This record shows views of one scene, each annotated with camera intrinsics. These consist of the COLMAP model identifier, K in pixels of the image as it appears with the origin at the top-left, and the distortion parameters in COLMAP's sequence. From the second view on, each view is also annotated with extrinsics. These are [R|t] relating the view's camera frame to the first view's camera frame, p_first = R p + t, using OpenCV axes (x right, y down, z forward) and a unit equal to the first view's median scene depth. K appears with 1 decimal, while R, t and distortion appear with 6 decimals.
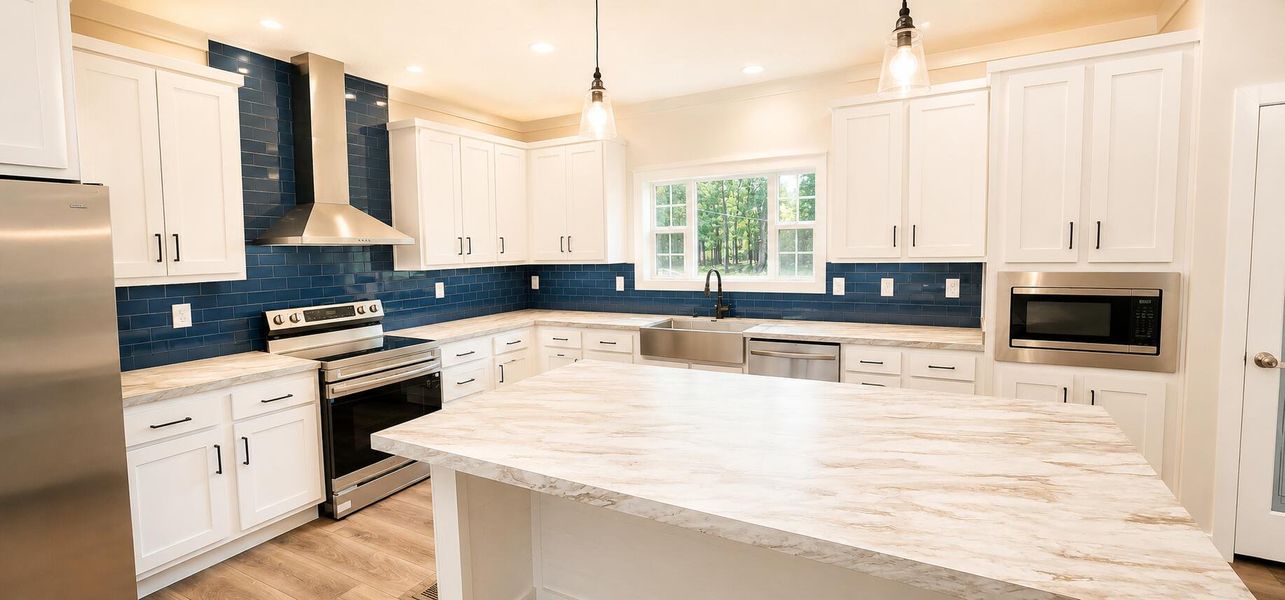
lens RADIAL K [[568.5, 0, 653.7], [0, 568.5, 301.5], [0, 0, 1]] dist [-0.000921, 0.000088]
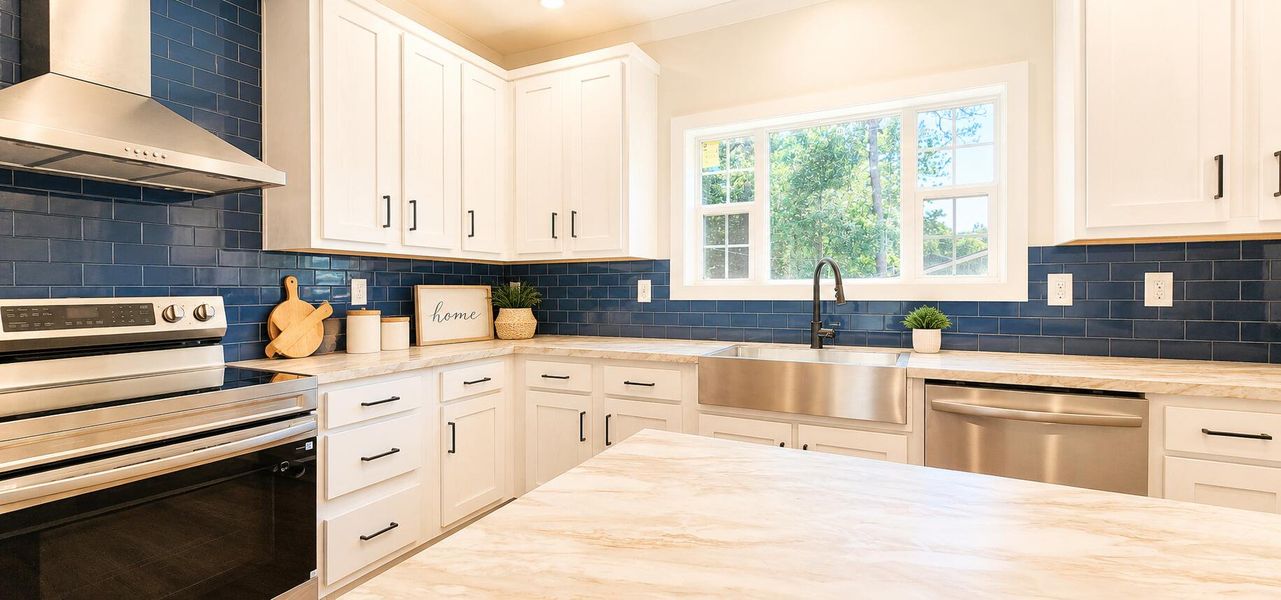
lens RADIAL K [[566.7, 0, 641.9], [0, 566.7, 293.2], [0, 0, 1]] dist [-0.000921, 0.000088]
pose [[0.999793, 0.015783, 0.012874, -0.090669], [-0.014697, 0.996649, -0.080465, 0.028236], [-0.014101, 0.080259, 0.996674, 0.442218]]
